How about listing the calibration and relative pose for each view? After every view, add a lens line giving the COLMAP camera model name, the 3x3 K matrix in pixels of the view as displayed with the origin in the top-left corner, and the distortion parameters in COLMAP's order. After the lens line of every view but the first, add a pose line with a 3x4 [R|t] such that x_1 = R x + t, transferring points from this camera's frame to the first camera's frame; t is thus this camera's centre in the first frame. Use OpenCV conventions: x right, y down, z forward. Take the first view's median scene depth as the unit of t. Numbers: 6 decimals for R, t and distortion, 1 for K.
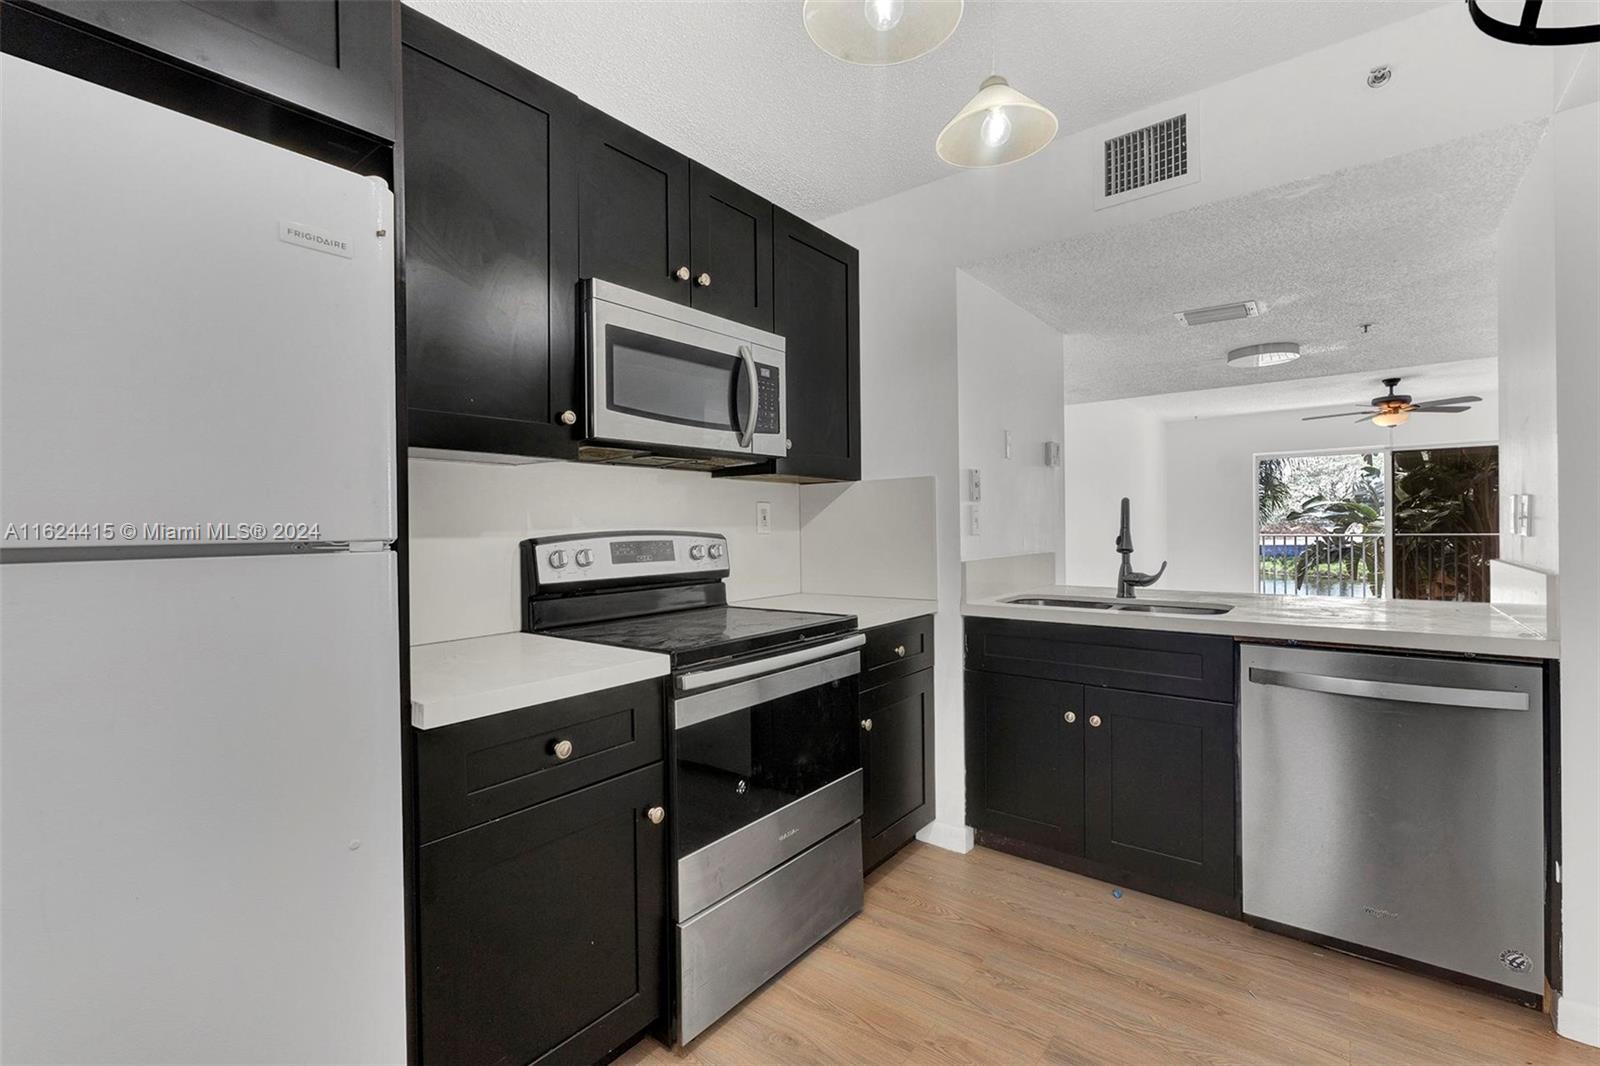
lens RADIAL K [[708.4, 0, 795.4], [0, 708.4, 533.9], [0, 0, 1]] dist [0.000443, 0.000020]
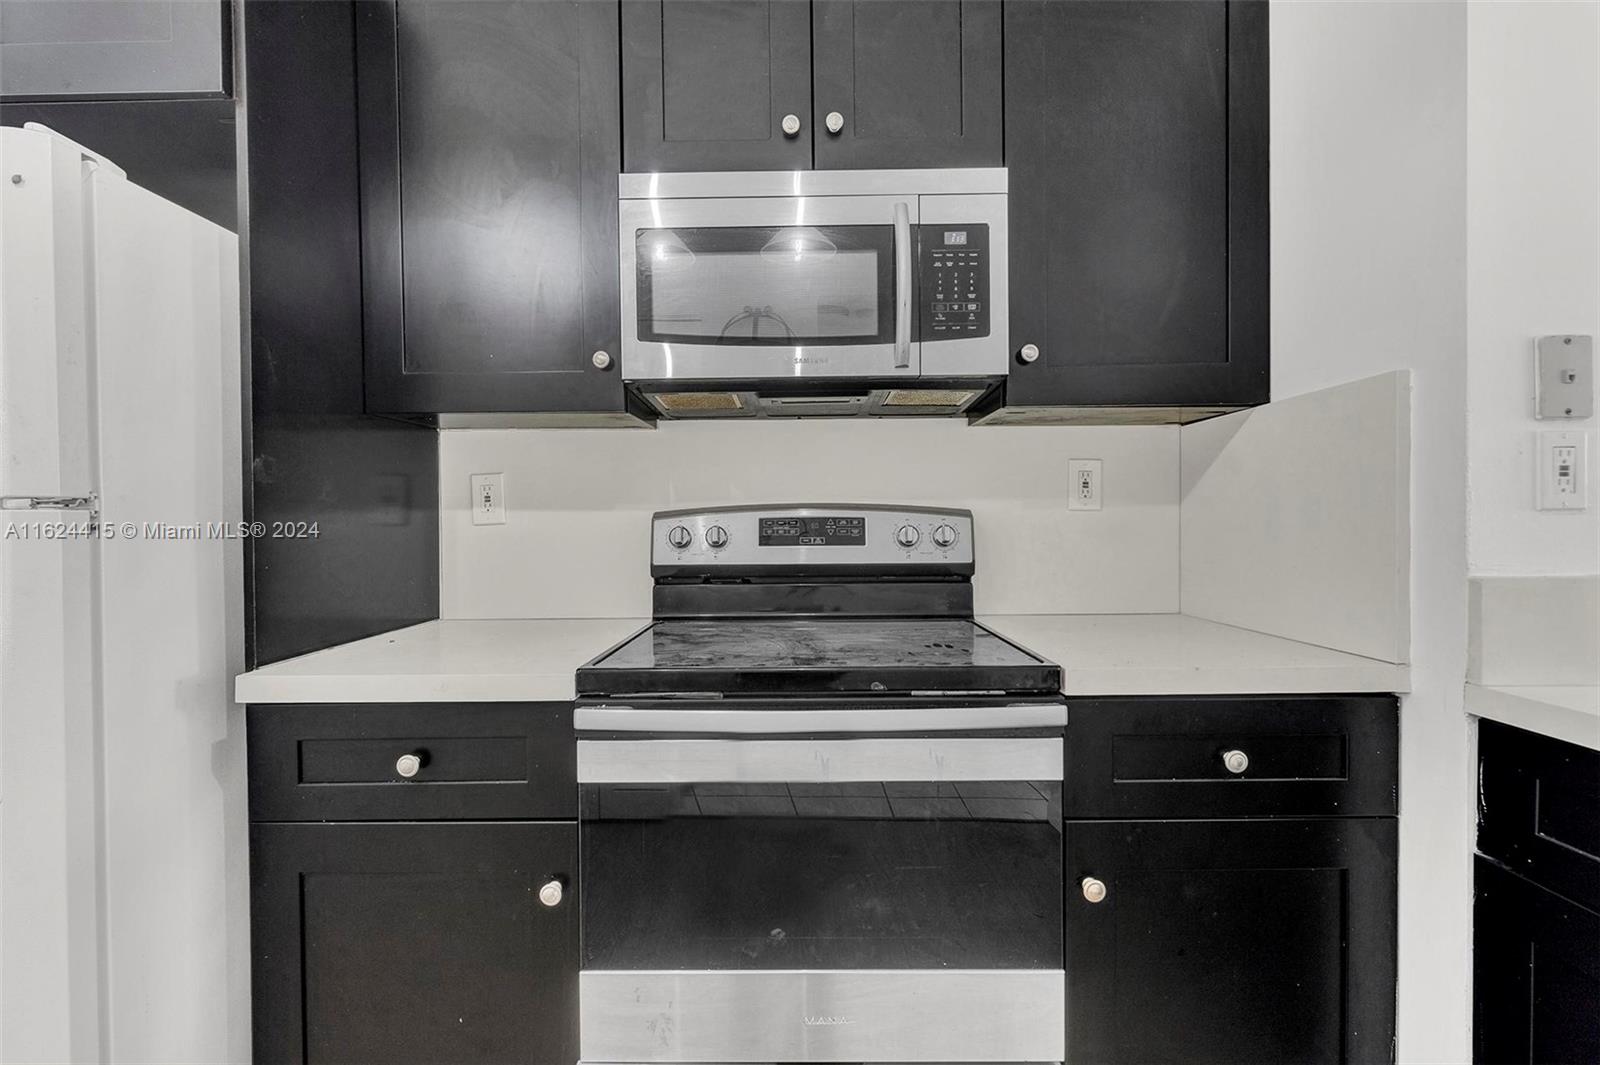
lens RADIAL K [[708.4, 0, 795.4], [0, 708.4, 533.4], [0, 0, 1]] dist [0.000443, 0.000020]
pose [[0.615843, 0.021022, -0.787589, 0.335862], [-0.010616, 0.999775, 0.018384, 0.012521], [0.787798, -0.002961, 0.615927, 0.497386]]
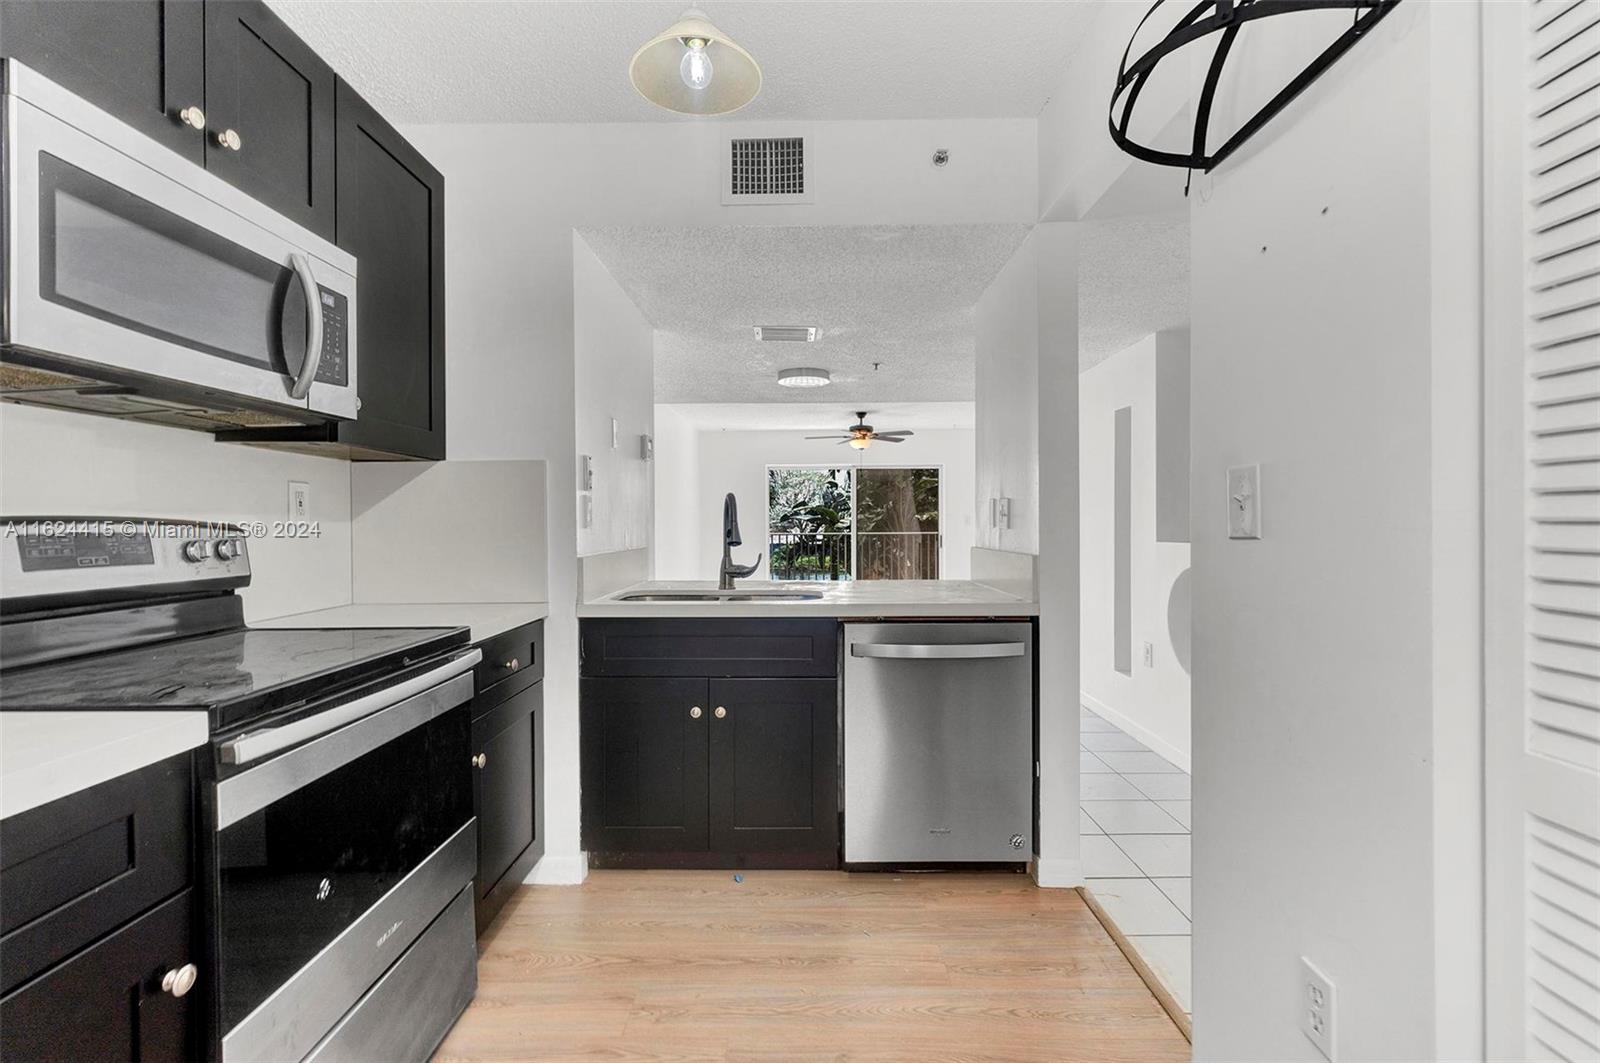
lens RADIAL K [[707.4, 0, 800.4], [0, 707.4, 530.6], [0, 0, 1]] dist [0.000053, -0.000629]
pose [[0.789838, 0.002501, 0.613310, -0.098336], [0.001219, 0.999983, -0.005647, 0.011527], [-0.613314, 0.005208, 0.789822, 0.130862]]
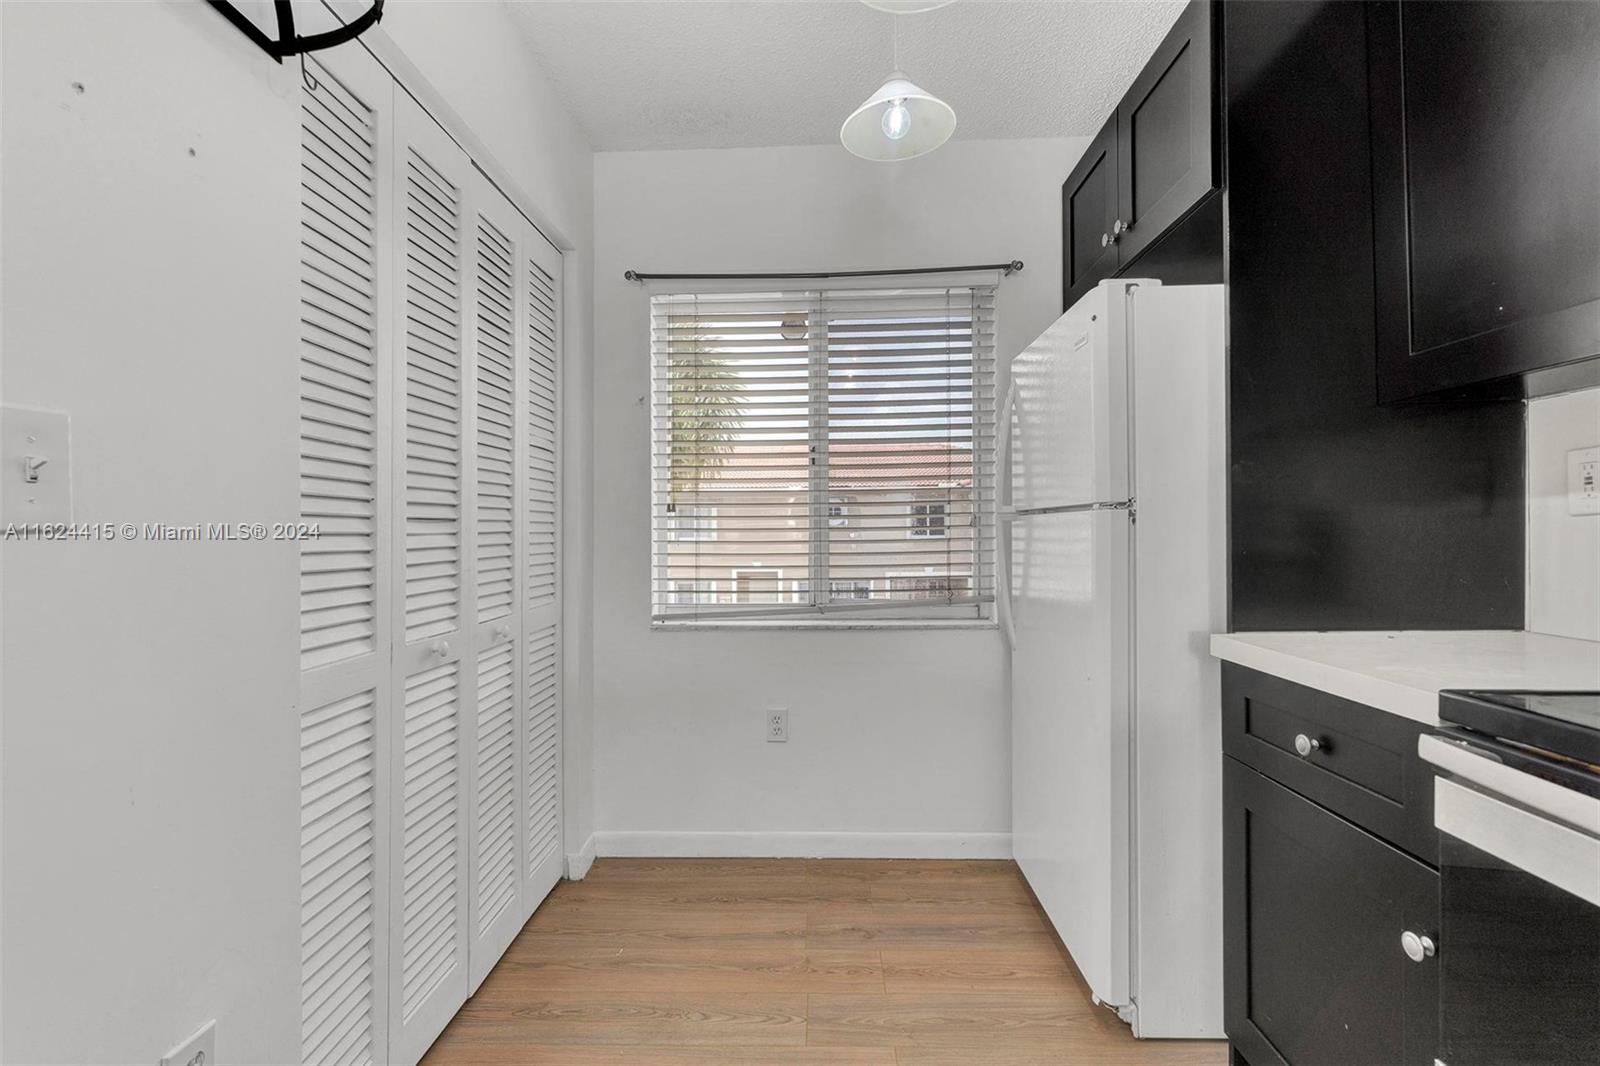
lens RADIAL K [[703.4, 0, 798.7], [0, 703.4, 528.5], [0, 0, 1]] dist [-0.000766, -0.000163]
pose [[-0.806521, 0.017639, -0.590943, 0.380713], [0.012341, 0.999839, 0.013000, 0.016230], [0.591077, 0.003192, -0.806609, 0.769630]]
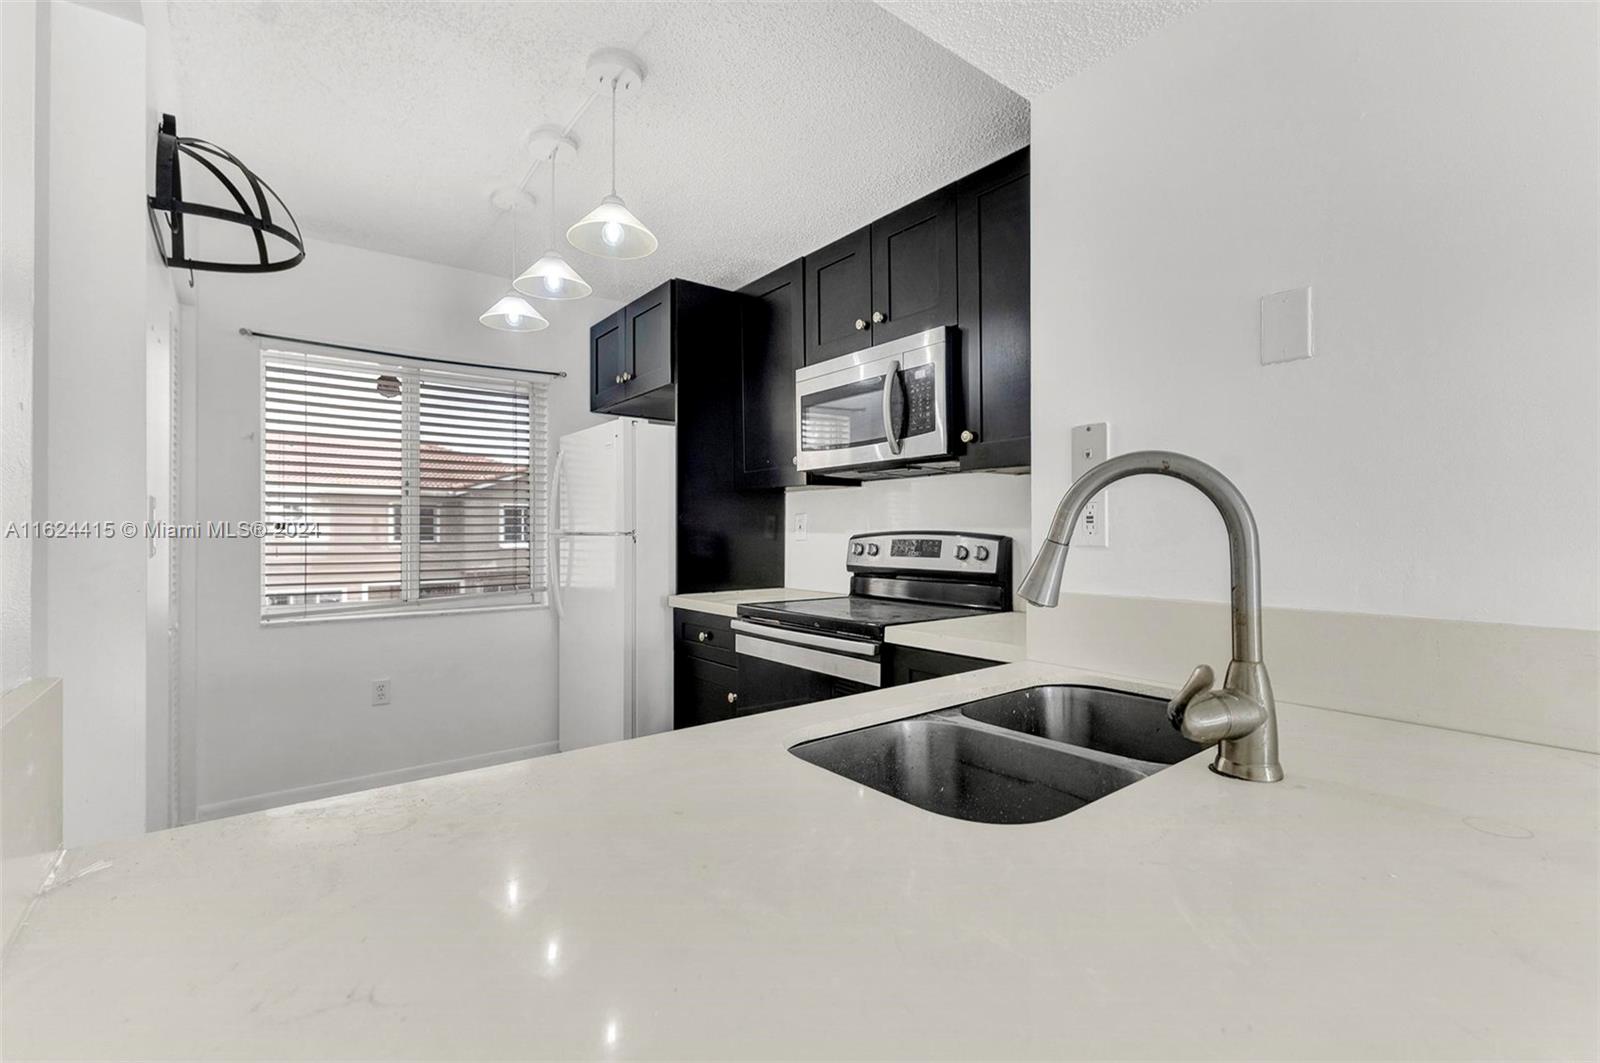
lens RADIAL K [[706.6, 0, 800.8], [0, 706.6, 541.5], [0, 0, 1]] dist [-0.000562, -0.000064]
pose [[-0.231433, 0.026656, -0.972486, 0.927972], [-0.006919, 0.999554, 0.029045, -0.018700], [0.972826, 0.013451, -0.231146, 1.018934]]
